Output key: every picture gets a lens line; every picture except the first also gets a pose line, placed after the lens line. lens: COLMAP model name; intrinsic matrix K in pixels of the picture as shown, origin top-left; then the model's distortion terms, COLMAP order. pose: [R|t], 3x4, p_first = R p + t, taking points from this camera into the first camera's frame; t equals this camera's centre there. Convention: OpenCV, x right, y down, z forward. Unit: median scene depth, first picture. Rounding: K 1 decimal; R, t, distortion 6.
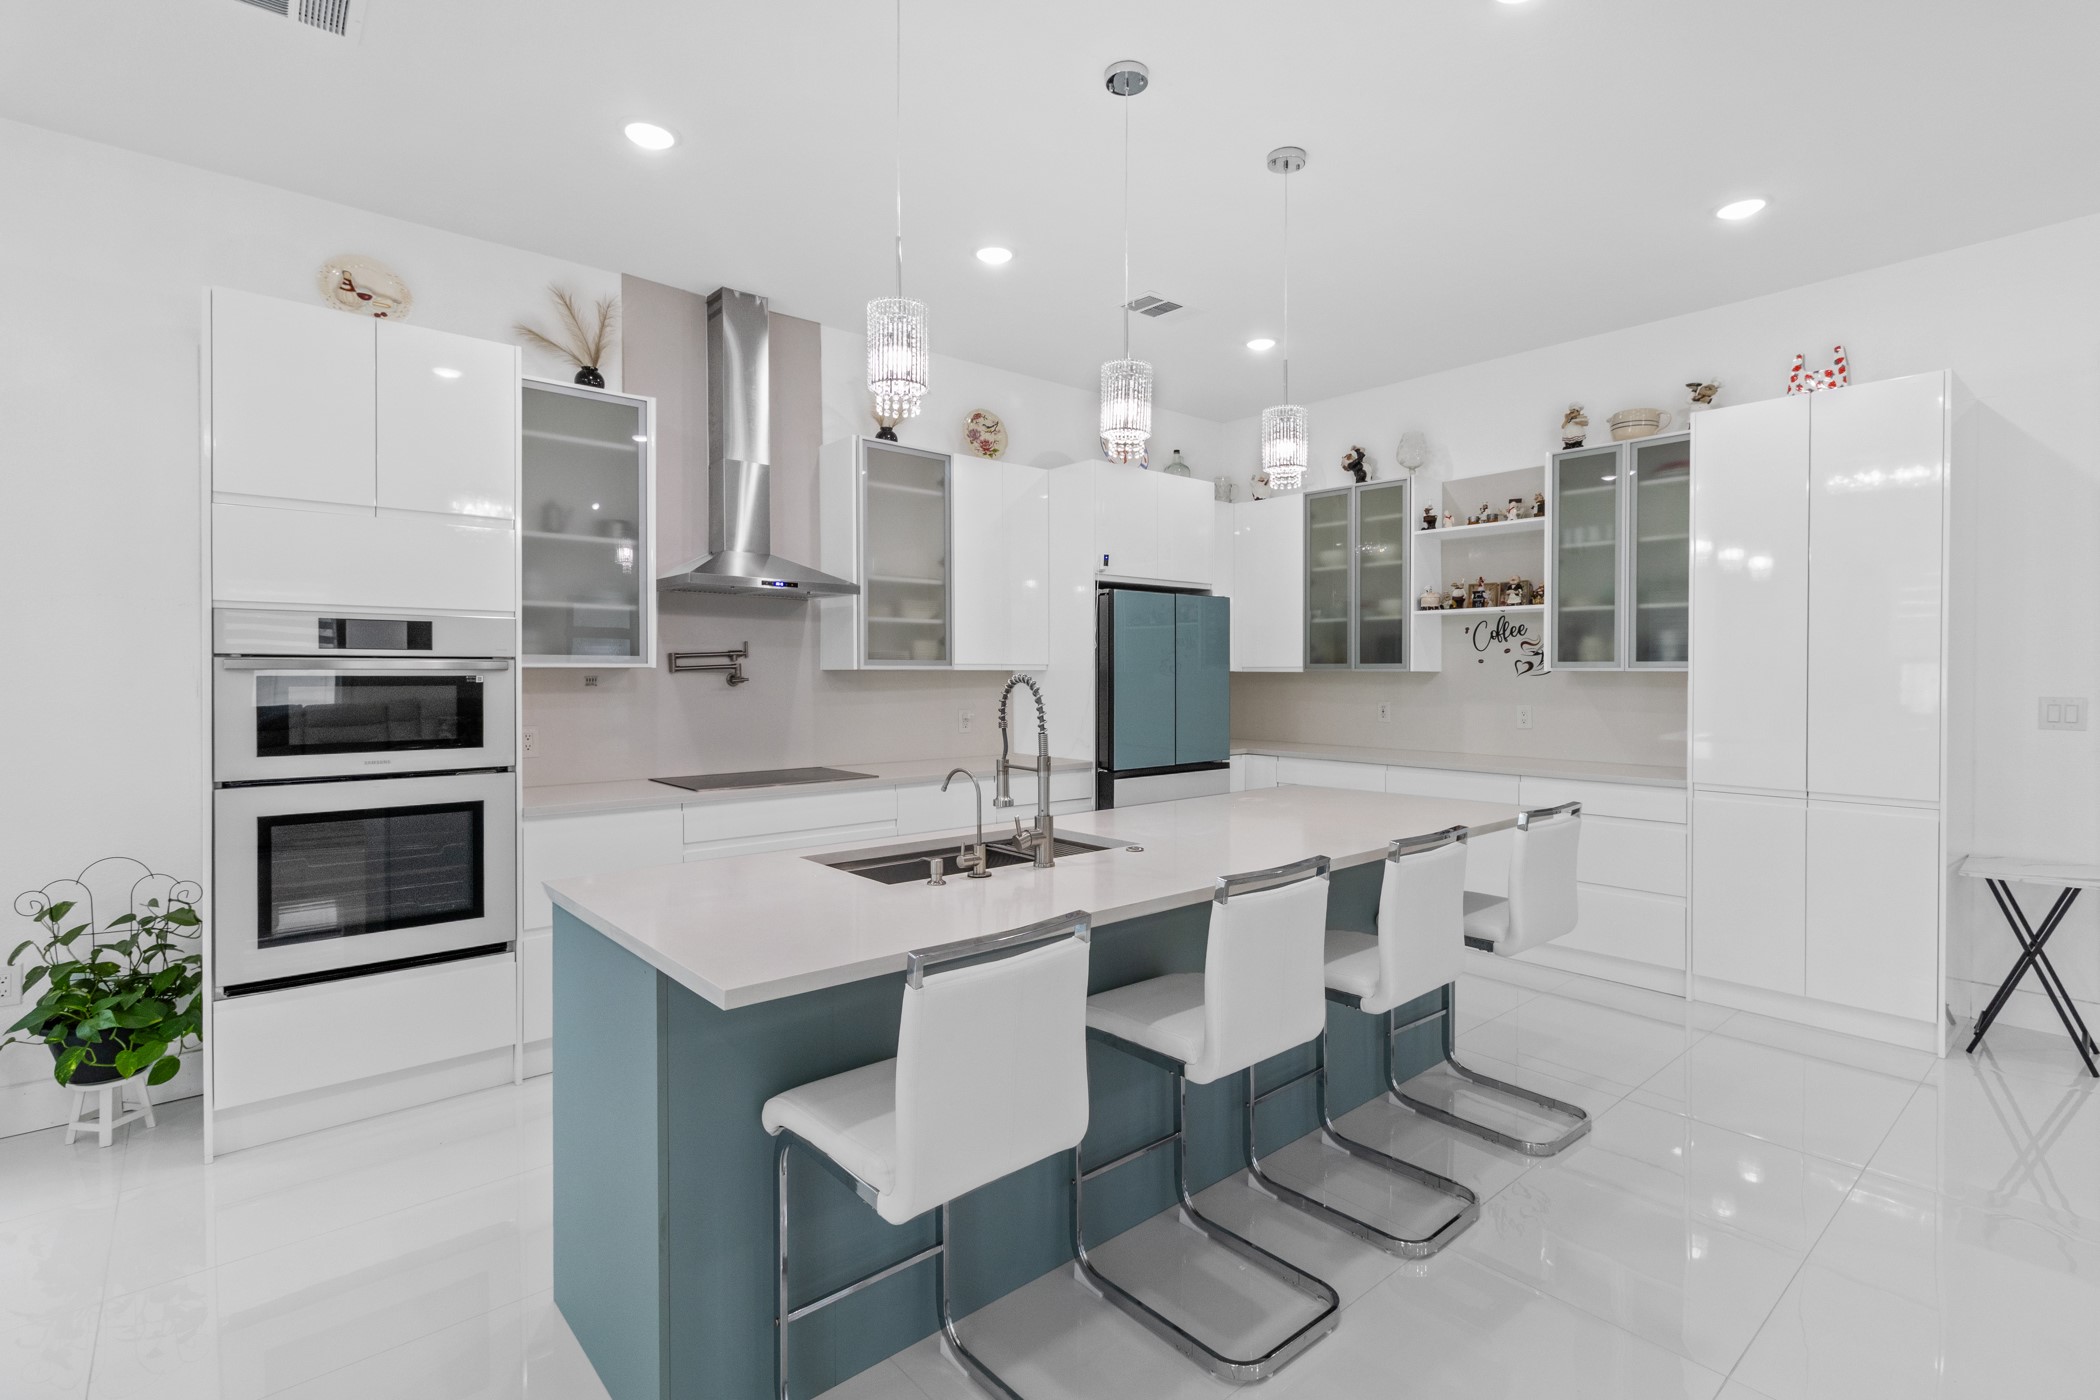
lens RADIAL K [[989.6, 0, 1065.1], [0, 989.6, 687.7], [0, 0, 1]] dist [-0.000972, 0.000485]
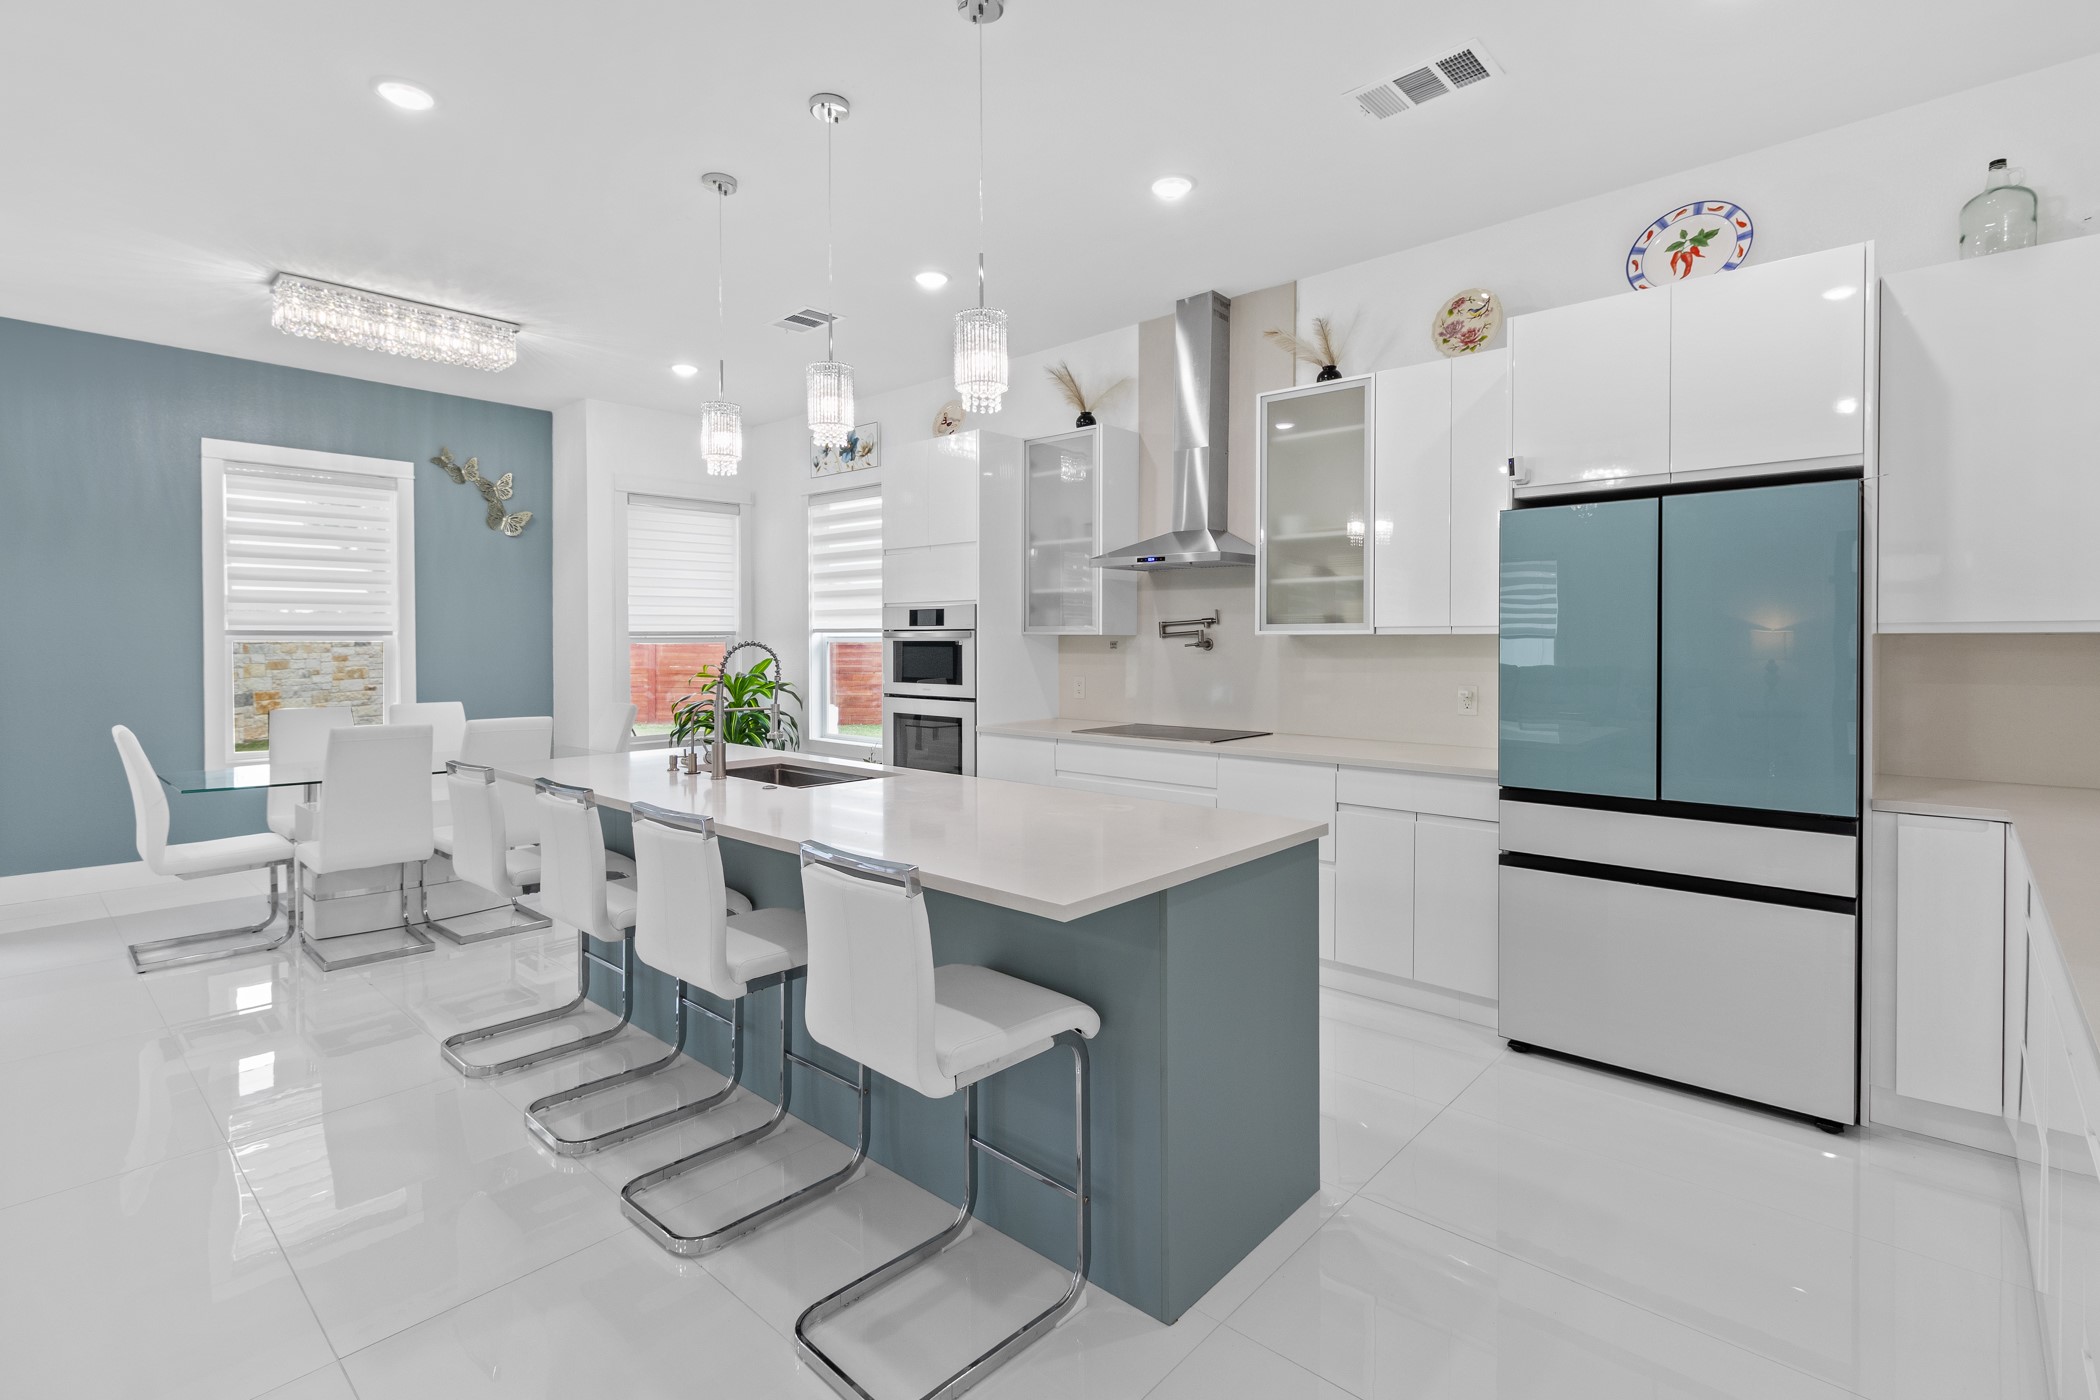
lens RADIAL K [[1011.4, 0, 1046.4], [0, 1011.4, 647.2], [0, 0, 1]] dist [0.000431, 0.000131]
pose [[0.090139, 0.008748, -0.995891, 0.912411], [-0.011743, 0.999901, 0.007721, -0.013662], [0.995860, 0.010999, 0.090233, 0.840336]]
